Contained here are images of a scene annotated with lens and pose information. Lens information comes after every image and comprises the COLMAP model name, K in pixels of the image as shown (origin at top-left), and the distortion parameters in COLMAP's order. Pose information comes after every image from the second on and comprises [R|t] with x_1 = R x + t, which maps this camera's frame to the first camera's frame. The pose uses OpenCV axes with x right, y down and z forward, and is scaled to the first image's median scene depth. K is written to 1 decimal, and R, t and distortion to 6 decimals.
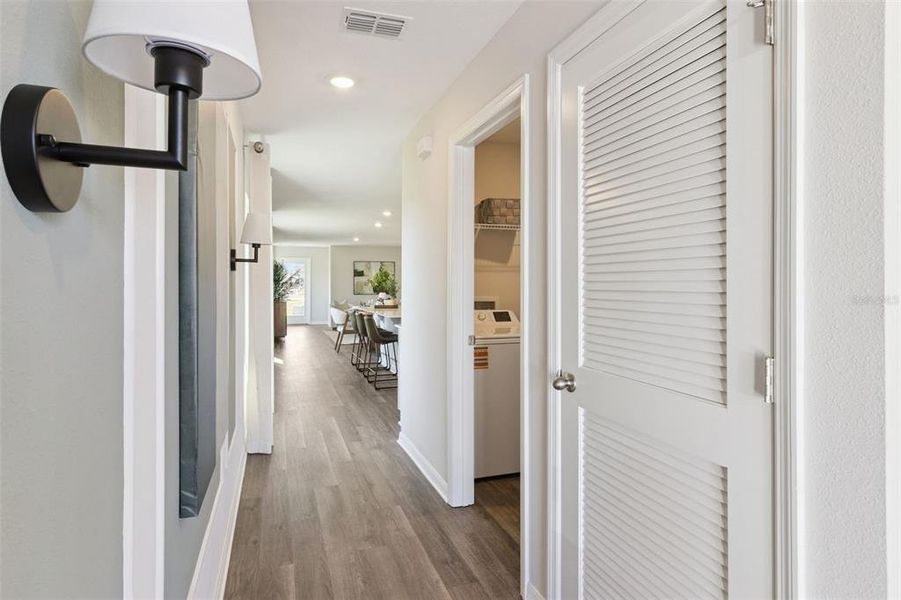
lens RADIAL K [[518.5, 0, 448.2], [0, 518.5, 281.2], [0, 0, 1]] dist [-0.000744, -0.000055]
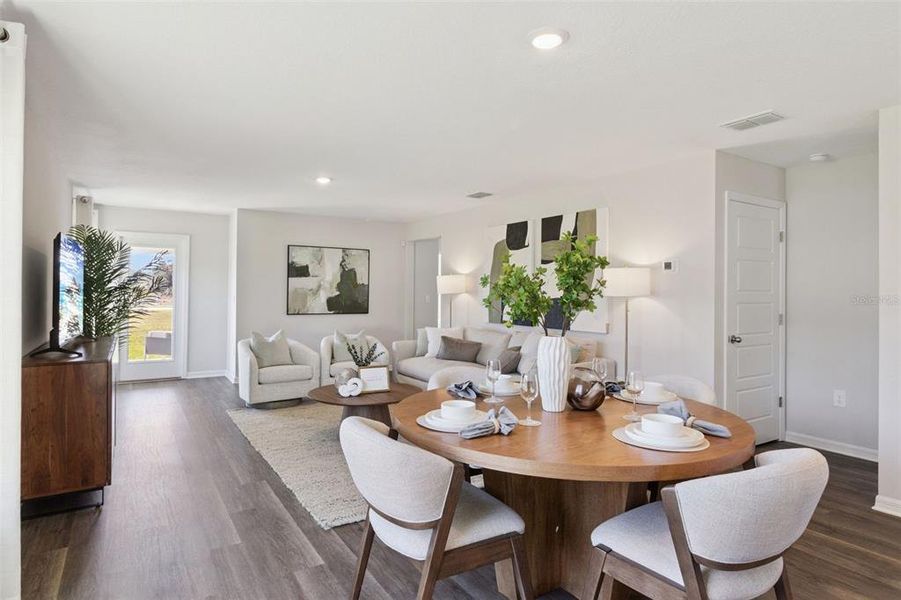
lens RADIAL K [[500.2, 0, 463.5], [0, 500.2, 287.5], [0, 0, 1]] dist [-0.002775, -0.000244]
pose [[0.965804, 0.011777, 0.259006, -0.286732], [-0.009749, 0.999911, -0.009116, 0.006859], [-0.259090, 0.006279, 0.965833, 1.016647]]
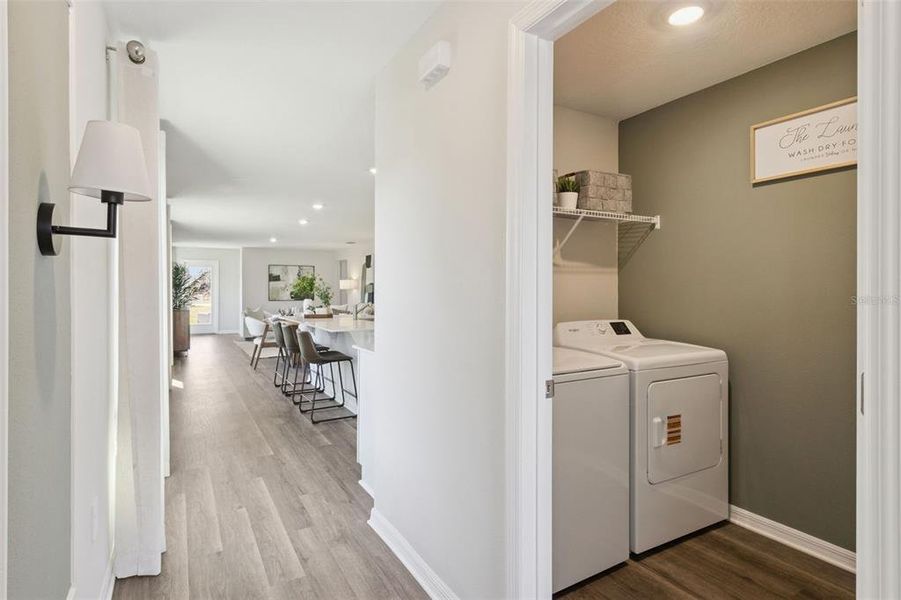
lens RADIAL K [[478.3, 0, 451.3], [0, 478.3, 289.3], [0, 0, 1]] dist [0.001683, 0.000019]
pose [[0.980487, 0.000634, 0.196582, -0.060406], [-0.001566, 0.999988, 0.004585, 0.001904], [-0.196576, -0.004803, 0.980477, 0.195906]]
